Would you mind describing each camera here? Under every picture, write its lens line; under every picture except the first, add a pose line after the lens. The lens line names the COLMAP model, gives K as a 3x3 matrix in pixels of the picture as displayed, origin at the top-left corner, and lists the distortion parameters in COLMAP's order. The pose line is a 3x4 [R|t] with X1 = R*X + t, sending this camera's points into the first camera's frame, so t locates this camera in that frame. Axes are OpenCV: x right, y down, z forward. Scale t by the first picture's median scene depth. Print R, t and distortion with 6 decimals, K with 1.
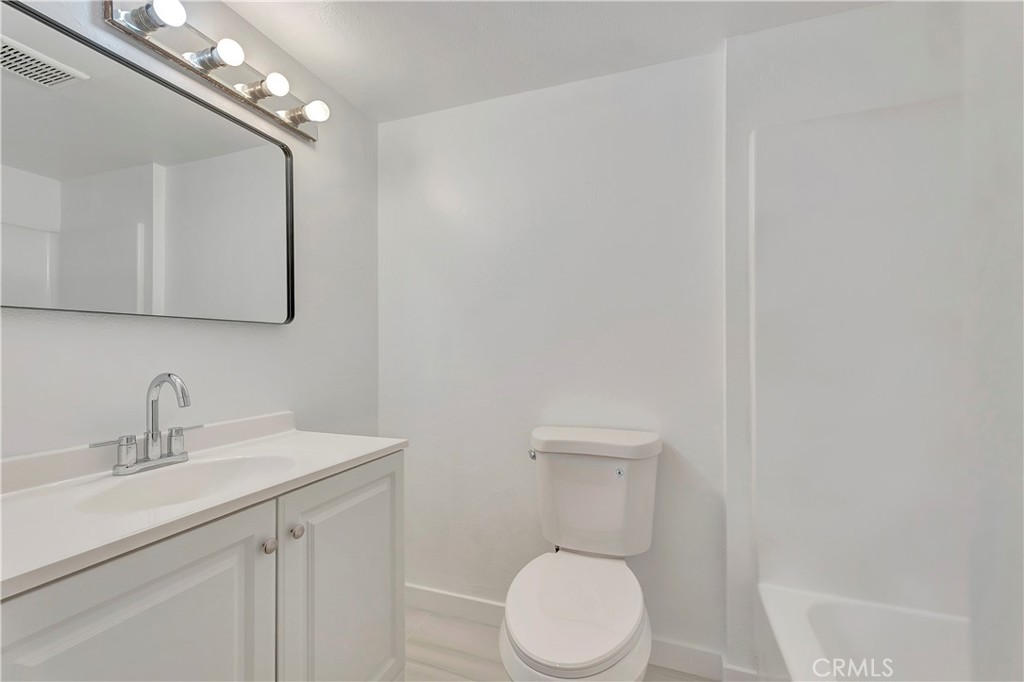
lens RADIAL K [[433.4, 0, 509.6], [0, 433.4, 346.2], [0, 0, 1]] dist [0.010144, -0.003009]
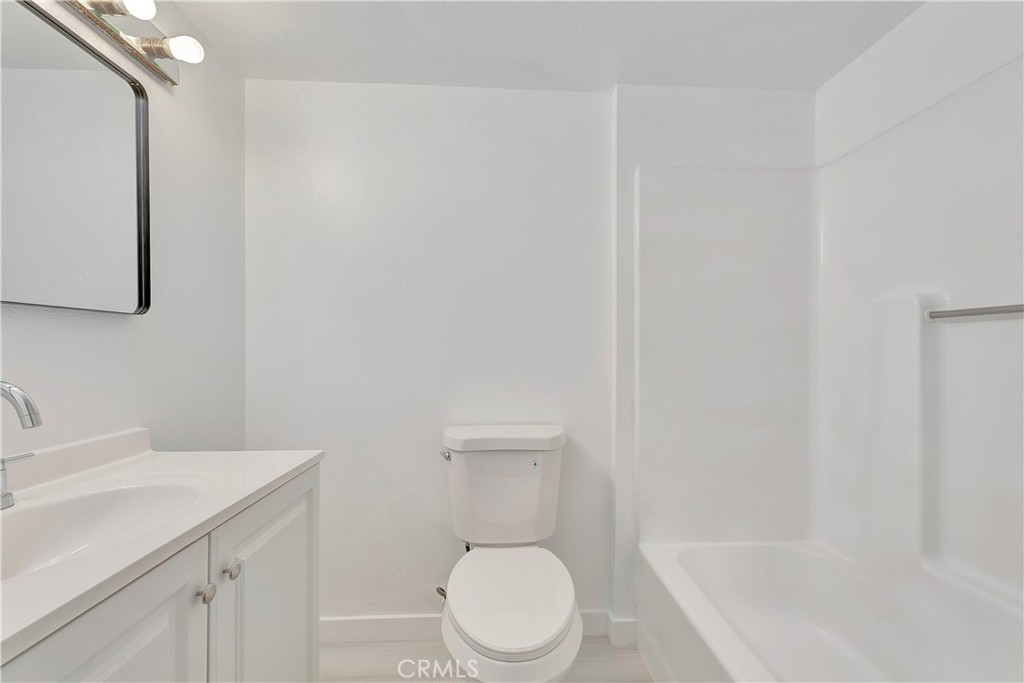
lens RADIAL K [[433.4, 0, 522.9], [0, 433.4, 346.8], [0, 0, 1]] dist [0.010144, -0.003009]
pose [[0.919939, 0.006358, 0.392009, -0.200610], [-0.006505, 0.999978, -0.000952, 0.002351], [-0.392007, -0.001675, 0.919961, 0.024495]]
